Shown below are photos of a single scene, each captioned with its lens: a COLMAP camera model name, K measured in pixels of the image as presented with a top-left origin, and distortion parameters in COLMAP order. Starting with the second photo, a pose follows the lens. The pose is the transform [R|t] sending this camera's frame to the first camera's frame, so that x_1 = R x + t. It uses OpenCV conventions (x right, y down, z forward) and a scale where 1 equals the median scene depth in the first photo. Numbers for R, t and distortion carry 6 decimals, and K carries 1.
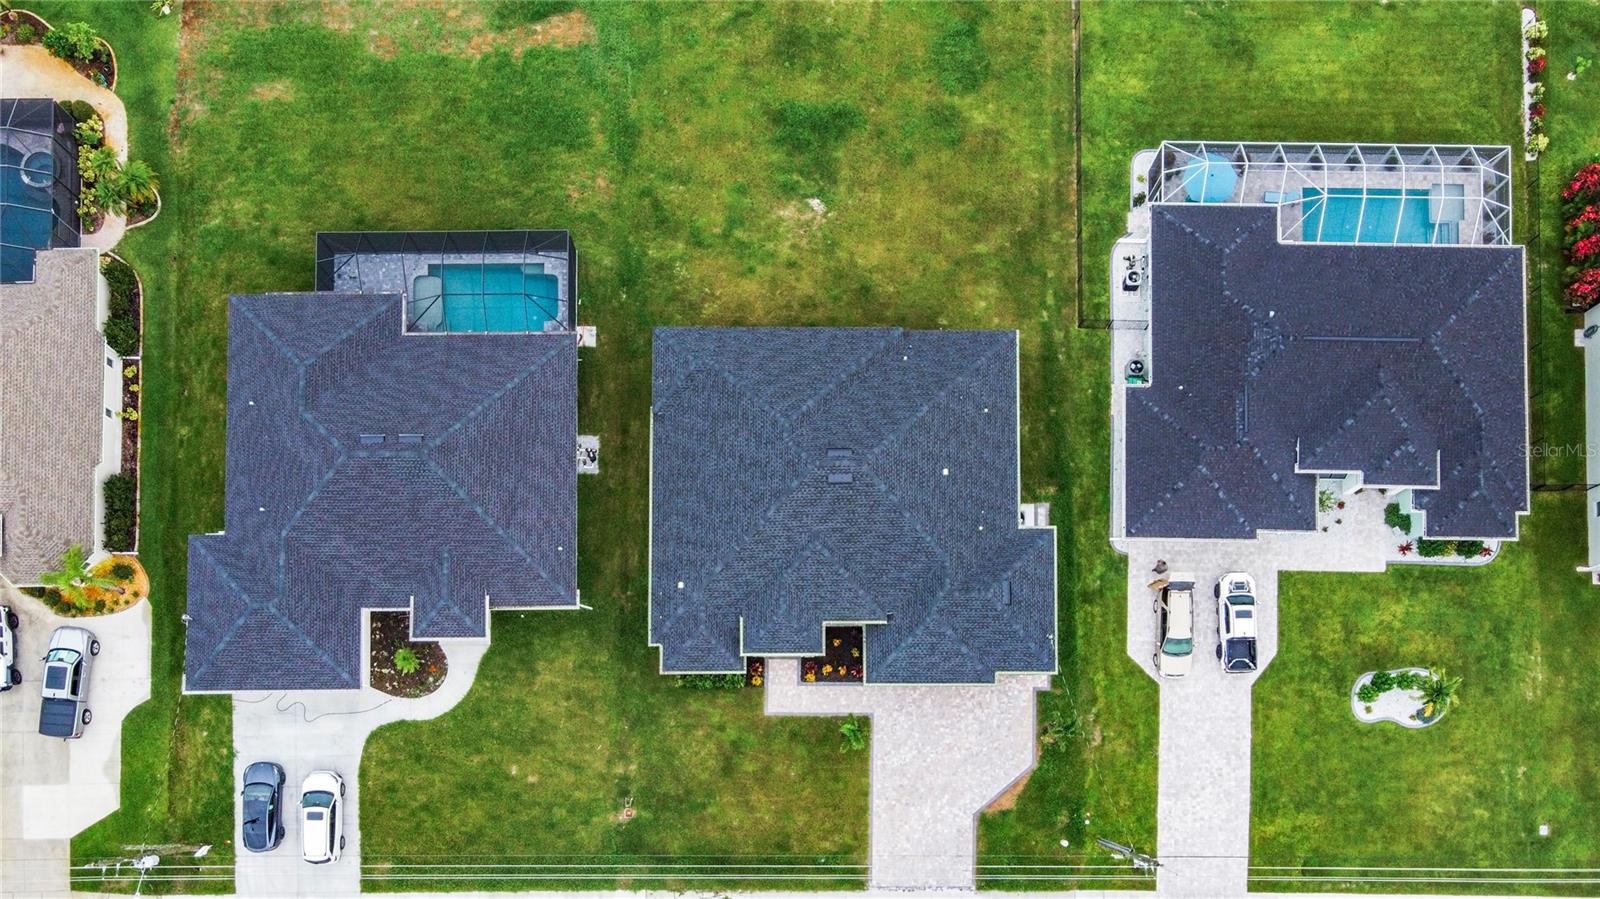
lens RADIAL K [[1343.4, 0, 803.0], [0, 1343.4, 443.6], [0, 0, 1]] dist [-0.003976, 0.028778]
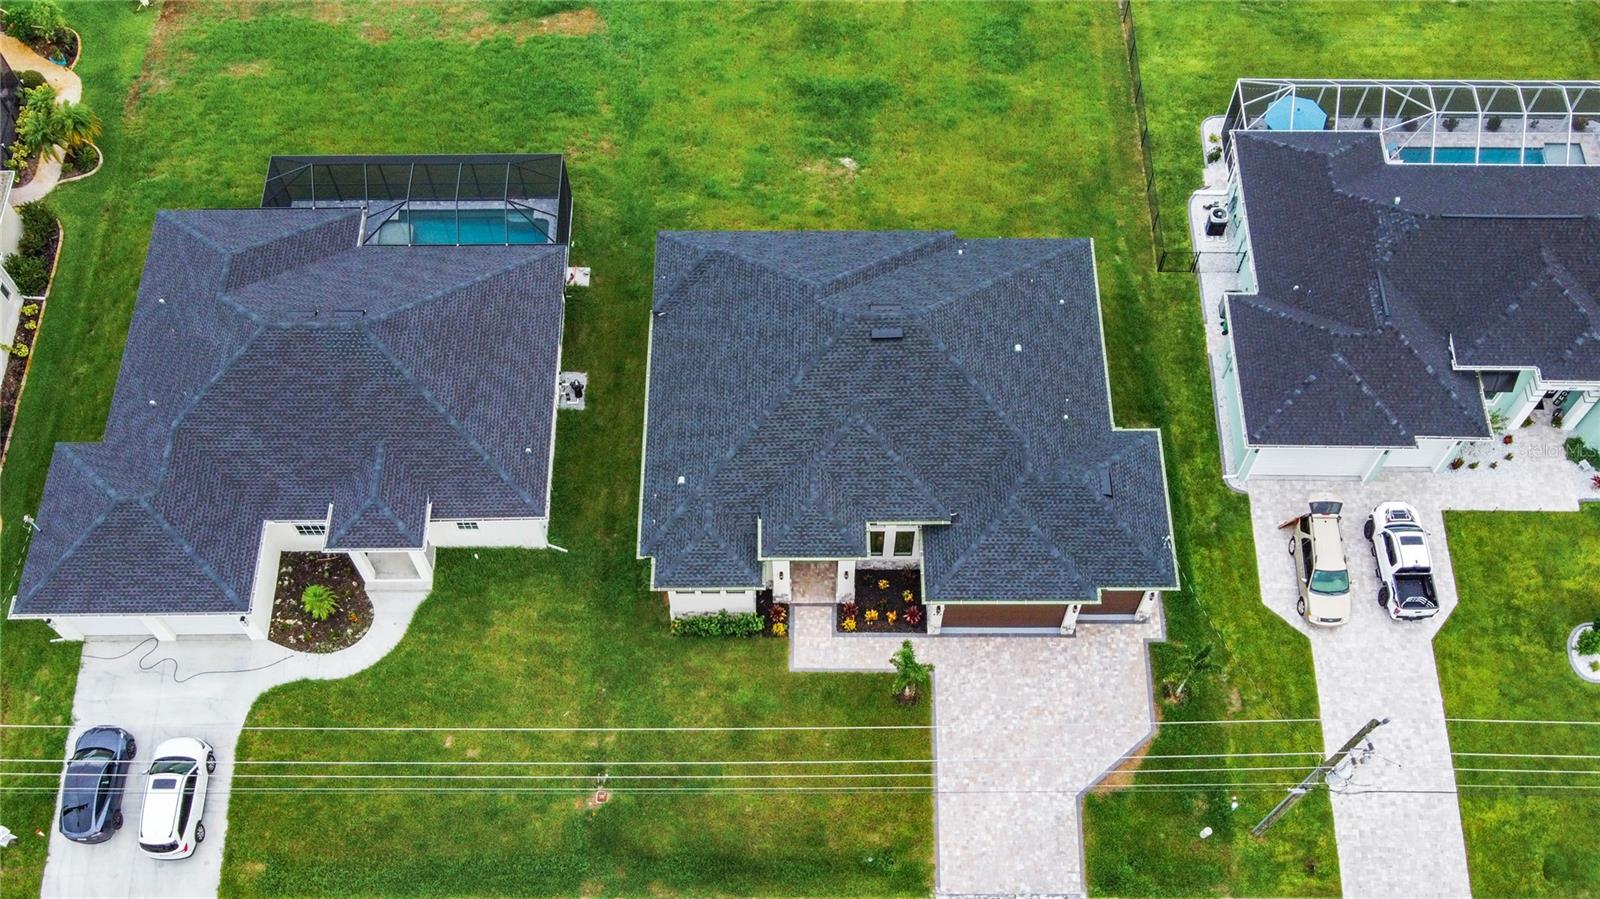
lens RADIAL K [[1343.4, 0, 817.5], [0, 1343.4, 416.8], [0, 0, 1]] dist [-0.003976, 0.028778]
pose [[0.999997, -0.002462, -0.000799, -0.011402], [0.002155, 0.962878, -0.269928, 0.260482], [0.001434, 0.269925, 0.962880, 0.233699]]
